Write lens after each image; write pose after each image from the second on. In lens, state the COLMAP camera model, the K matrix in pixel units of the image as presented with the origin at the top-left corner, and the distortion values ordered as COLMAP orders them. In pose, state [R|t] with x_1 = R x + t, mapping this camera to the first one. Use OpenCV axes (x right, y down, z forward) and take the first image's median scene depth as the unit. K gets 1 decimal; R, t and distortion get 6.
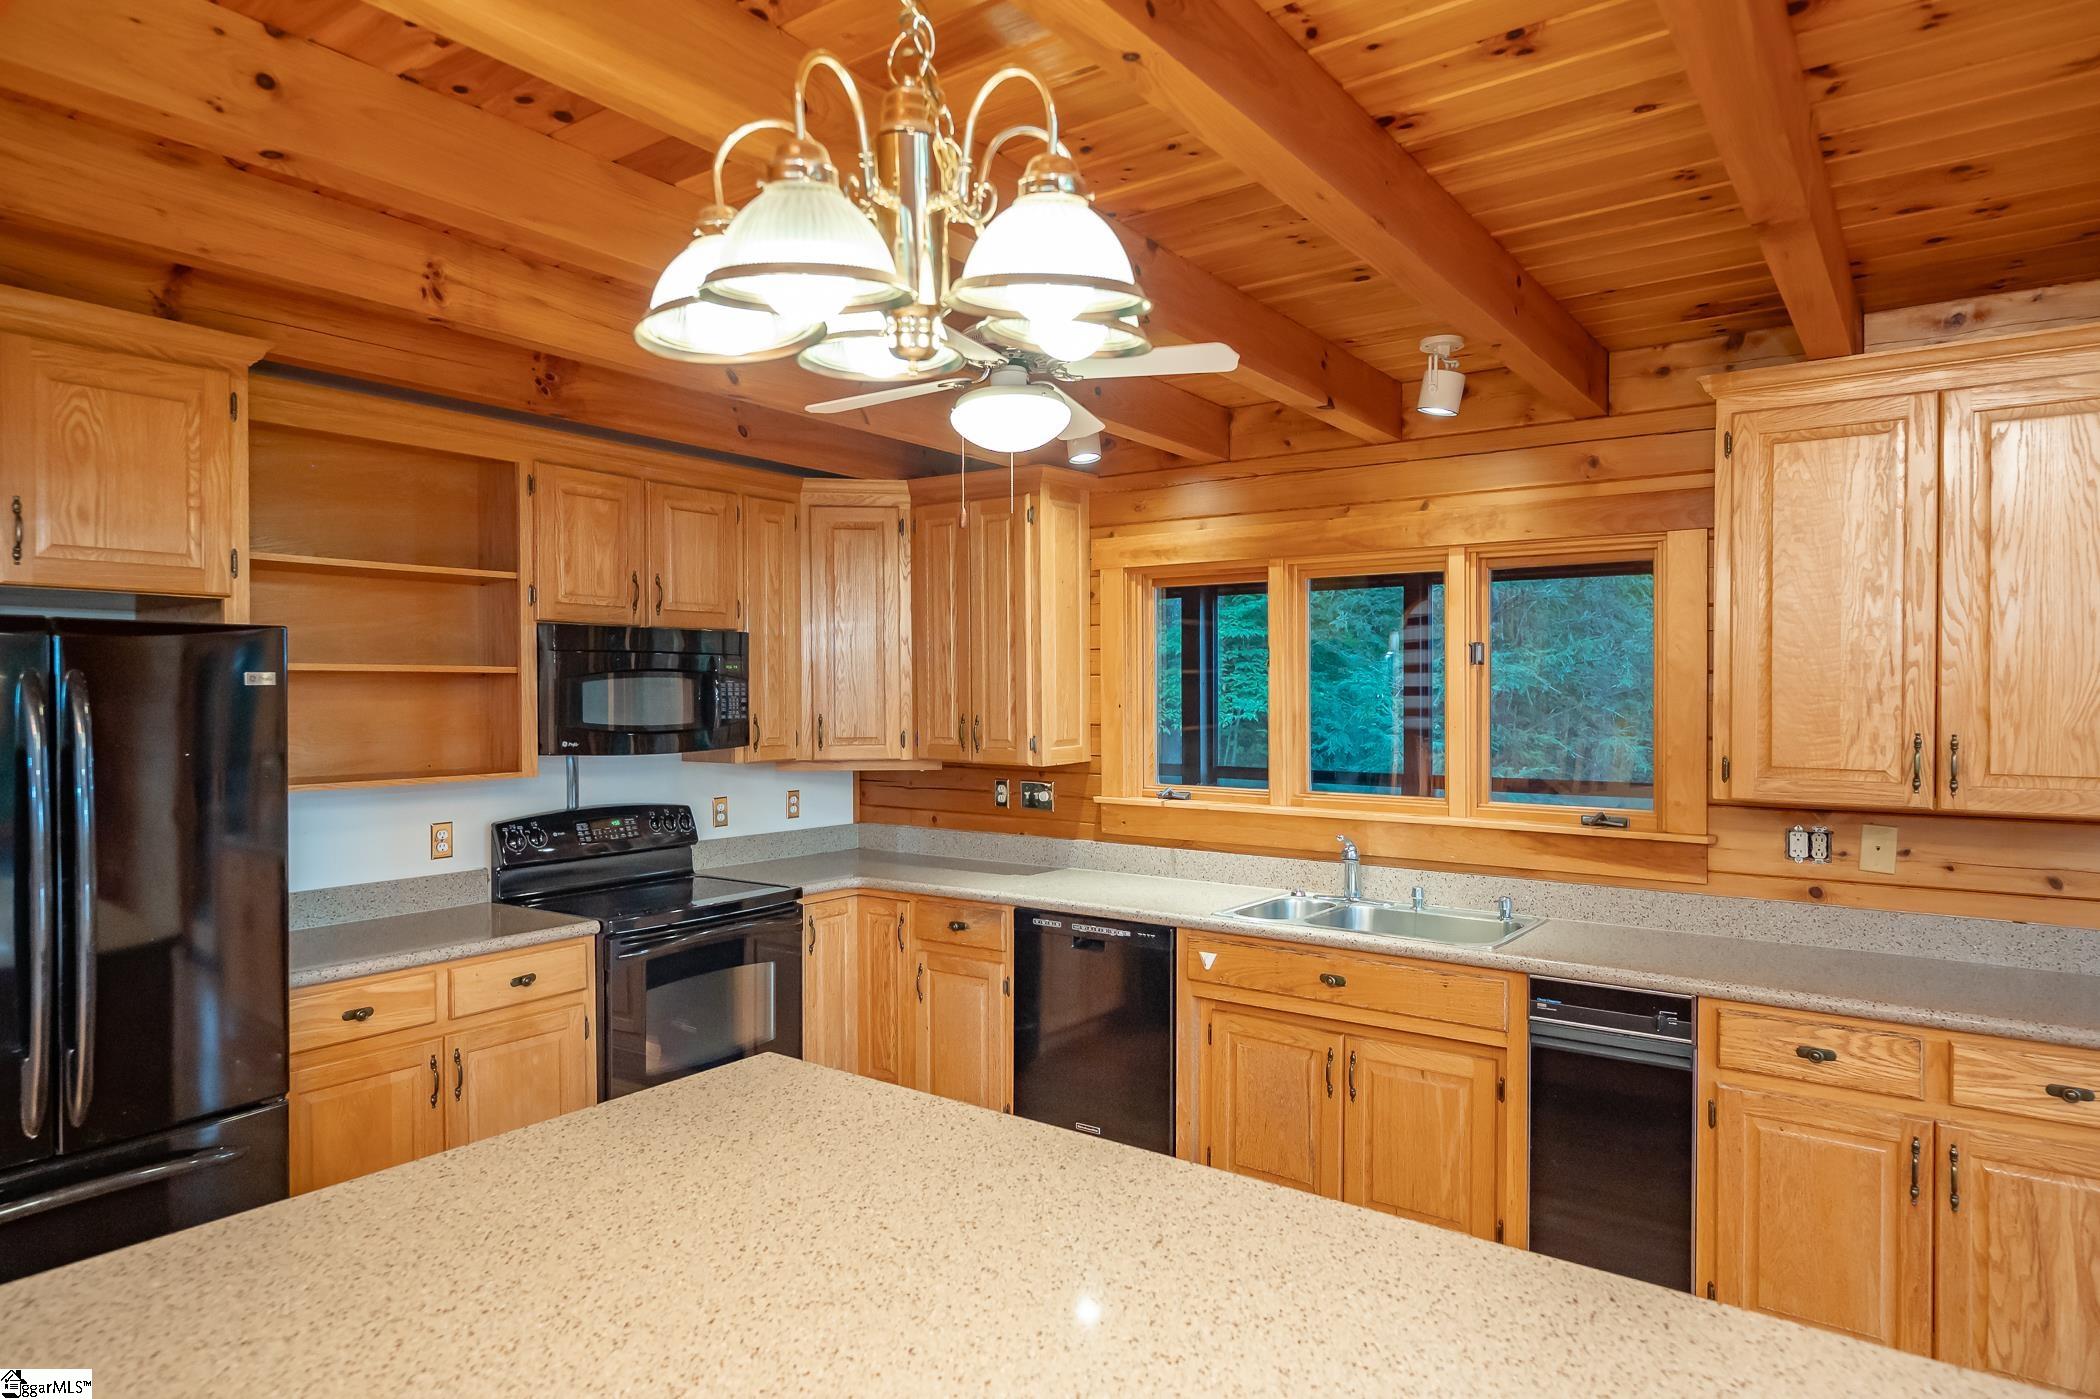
lens RADIAL K [[1238.7, 0, 1028.5], [0, 1238.7, 701.0], [0, 0, 1]] dist [0.006198, 0.000259]
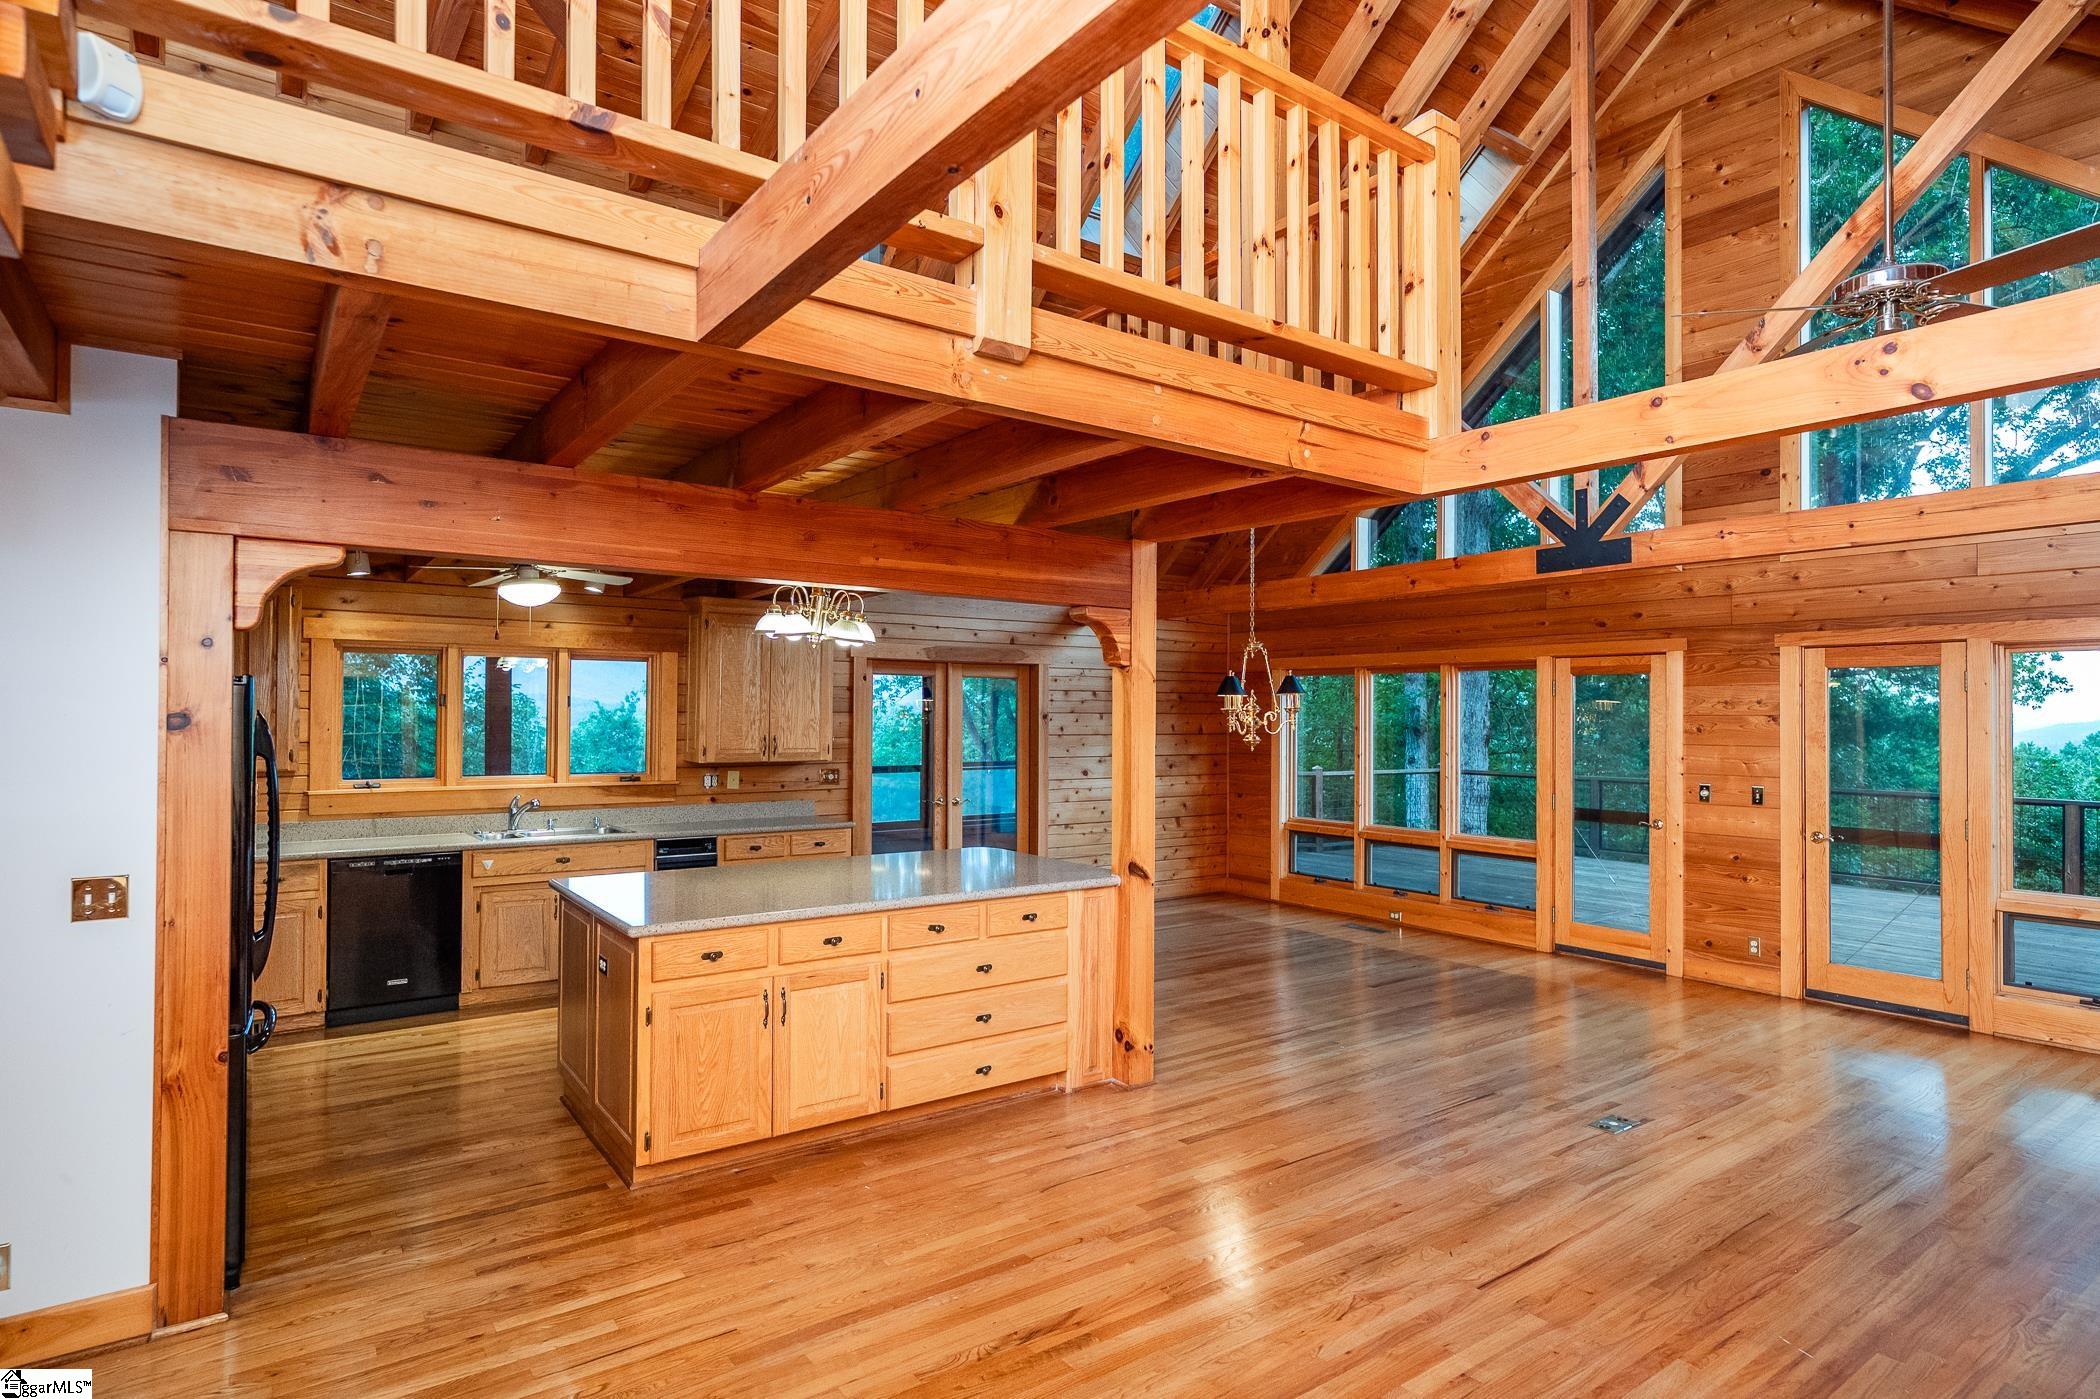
lens RADIAL K [[1105.1, 0, 1064.0], [0, 1105.1, 702.5], [0, 0, 1]] dist [0.000614, 0.000207]
pose [[0.296392, 0.013826, 0.954966, -1.105431], [0.004014, 0.999868, -0.015722, -0.005129], [-0.955058, 0.008493, 0.296297, -0.302492]]
